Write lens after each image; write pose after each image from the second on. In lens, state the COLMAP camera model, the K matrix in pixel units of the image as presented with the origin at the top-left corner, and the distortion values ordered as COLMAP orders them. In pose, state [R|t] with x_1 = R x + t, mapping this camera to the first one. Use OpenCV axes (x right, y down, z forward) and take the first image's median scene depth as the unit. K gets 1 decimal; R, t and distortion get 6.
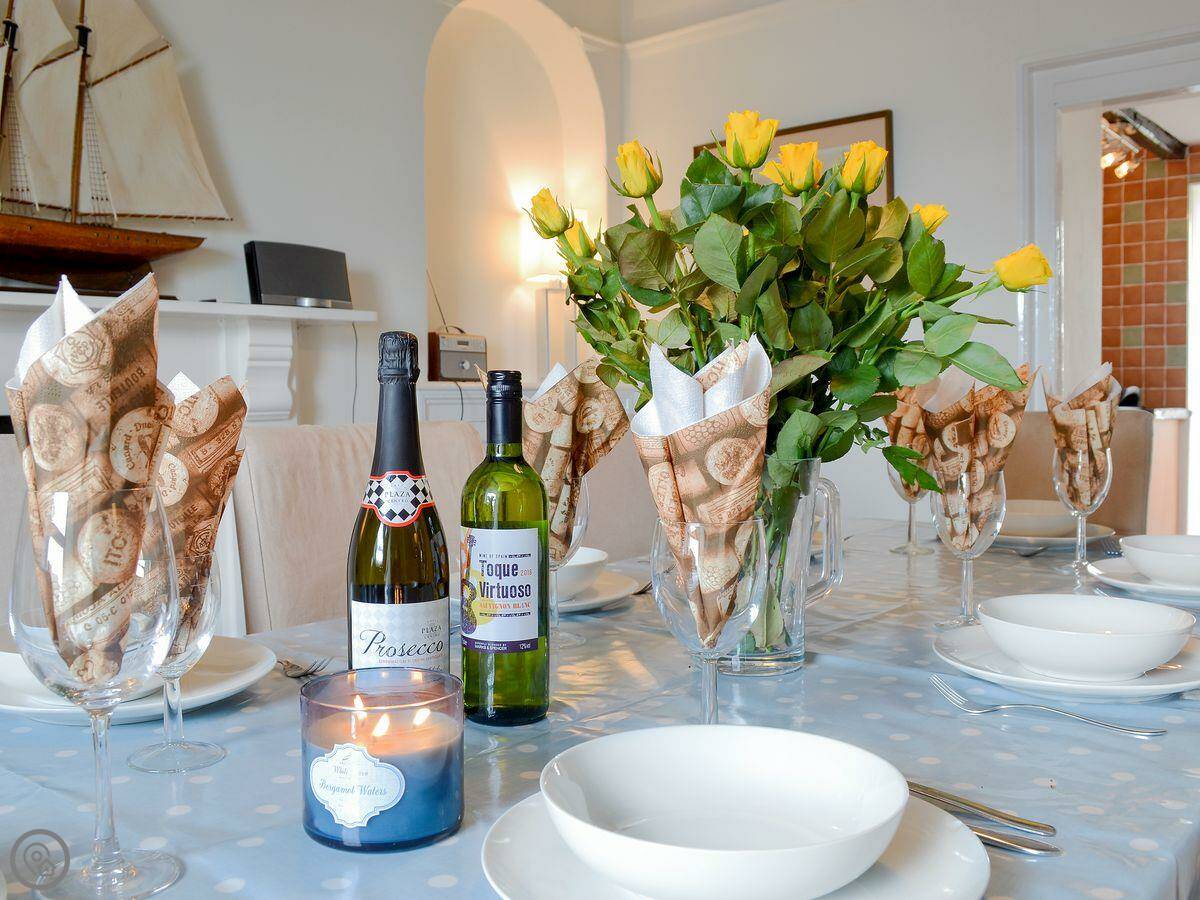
lens RADIAL K [[1197.4, 0, 600.0], [0, 1197.4, 450.0], [0, 0, 1]] dist [-0.060108, -0.007358]
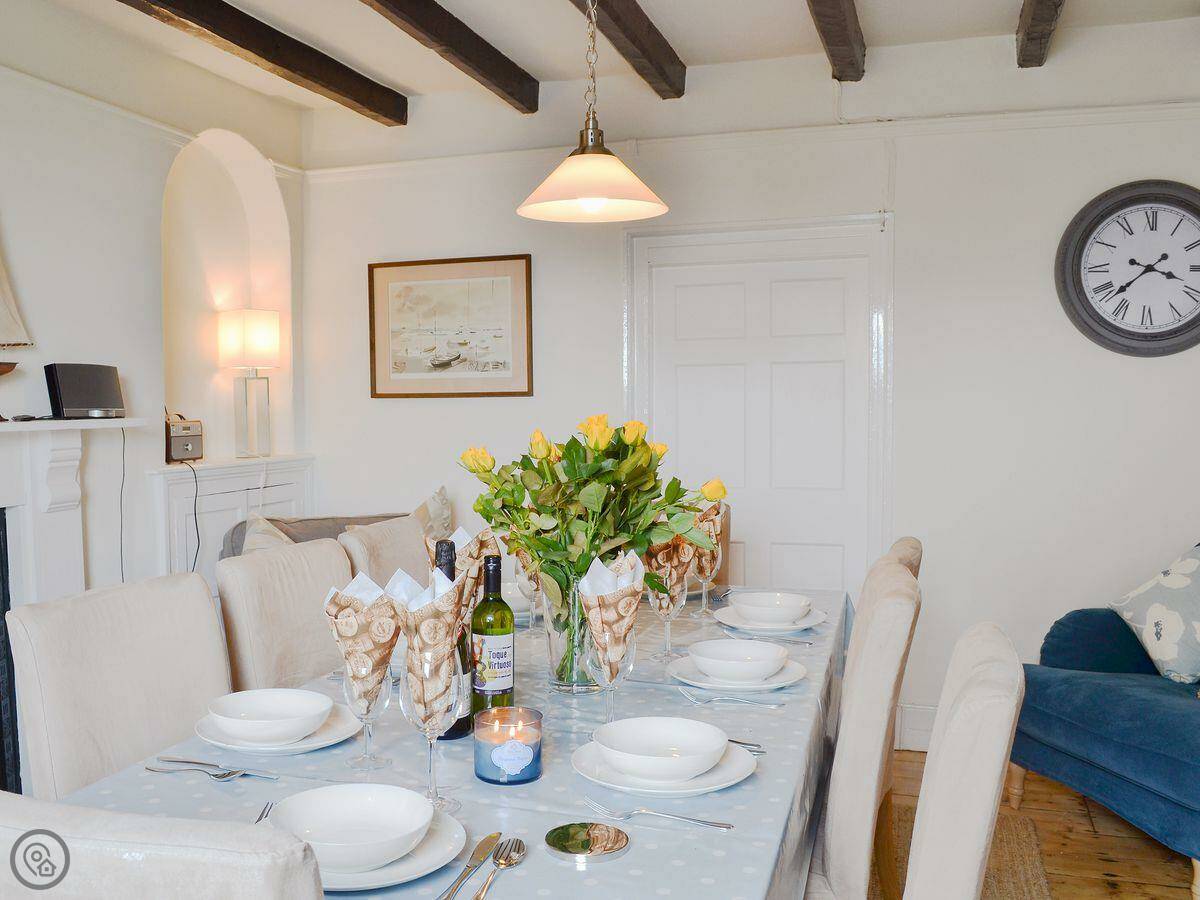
lens RADIAL K [[1111.0, 0, 644.4], [0, 1111.0, 451.7], [0, 0, 1]] dist [-0.073699, 0.010985]
pose [[0.917317, -0.004386, 0.398133, -0.419142], [0.010210, 0.999870, -0.012509, -0.153617], [-0.398027, 0.015540, 0.917242, -0.587813]]
